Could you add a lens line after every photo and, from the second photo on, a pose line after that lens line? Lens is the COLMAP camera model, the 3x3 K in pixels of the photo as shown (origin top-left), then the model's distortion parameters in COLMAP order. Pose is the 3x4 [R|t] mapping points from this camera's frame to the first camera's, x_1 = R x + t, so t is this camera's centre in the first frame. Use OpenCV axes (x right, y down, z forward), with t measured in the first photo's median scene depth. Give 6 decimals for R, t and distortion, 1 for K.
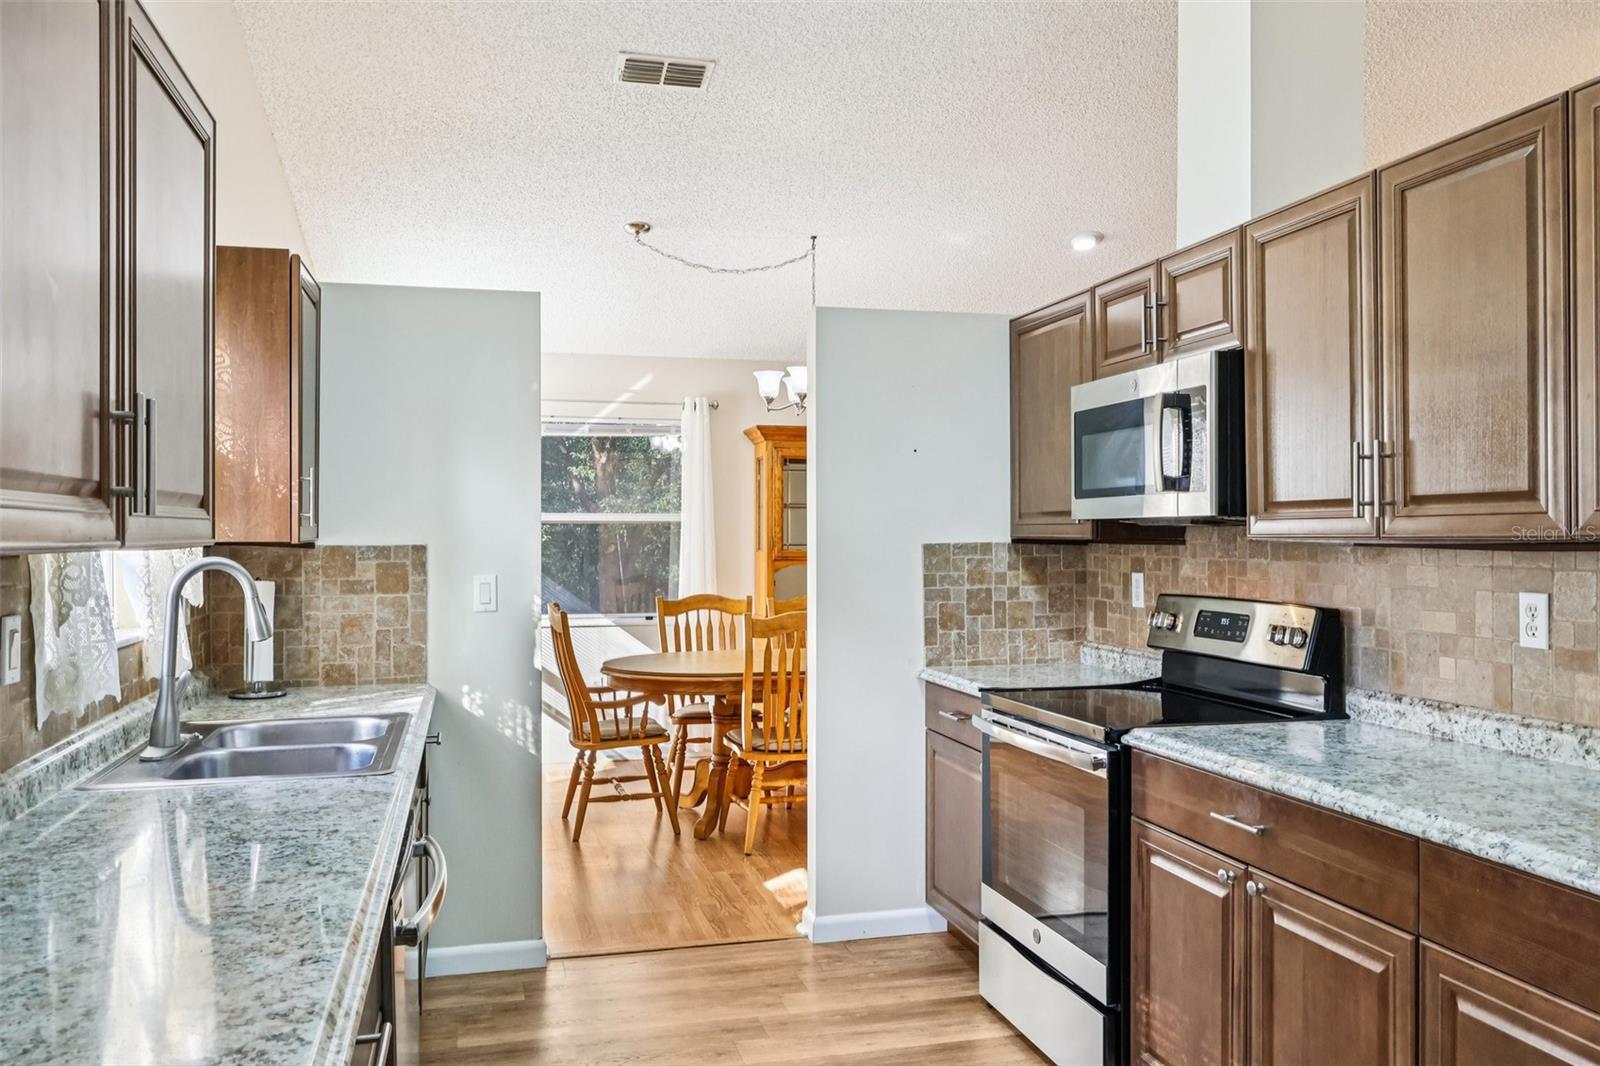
lens RADIAL K [[1325.4, 0, 809.5], [0, 1325.4, 528.9], [0, 0, 1]] dist [-0.015746, -0.001879]
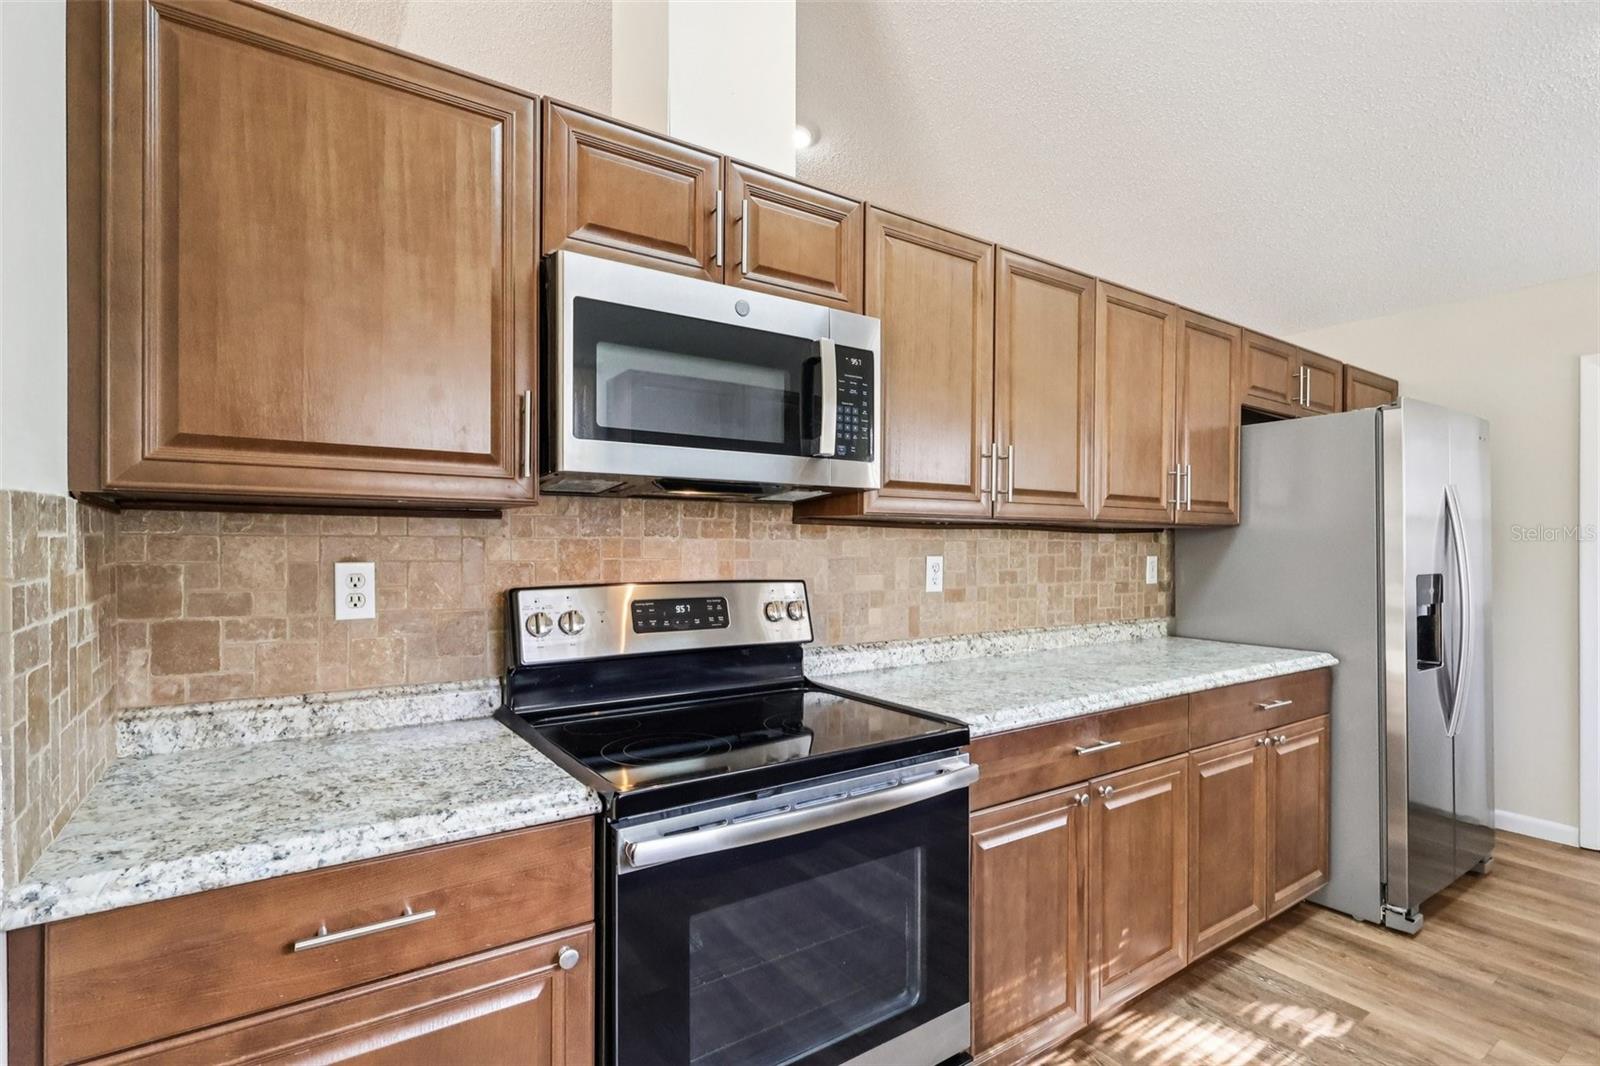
lens RADIAL K [[743.1, 0, 812.1], [0, 743.1, 549.2], [0, 0, 1]] dist [-0.001013, 0.001029]
pose [[-0.332113, -0.008257, 0.943204, -0.209107], [-0.007843, 0.999951, 0.005992, 0.033876], [-0.943207, -0.005407, -0.332161, 1.328261]]
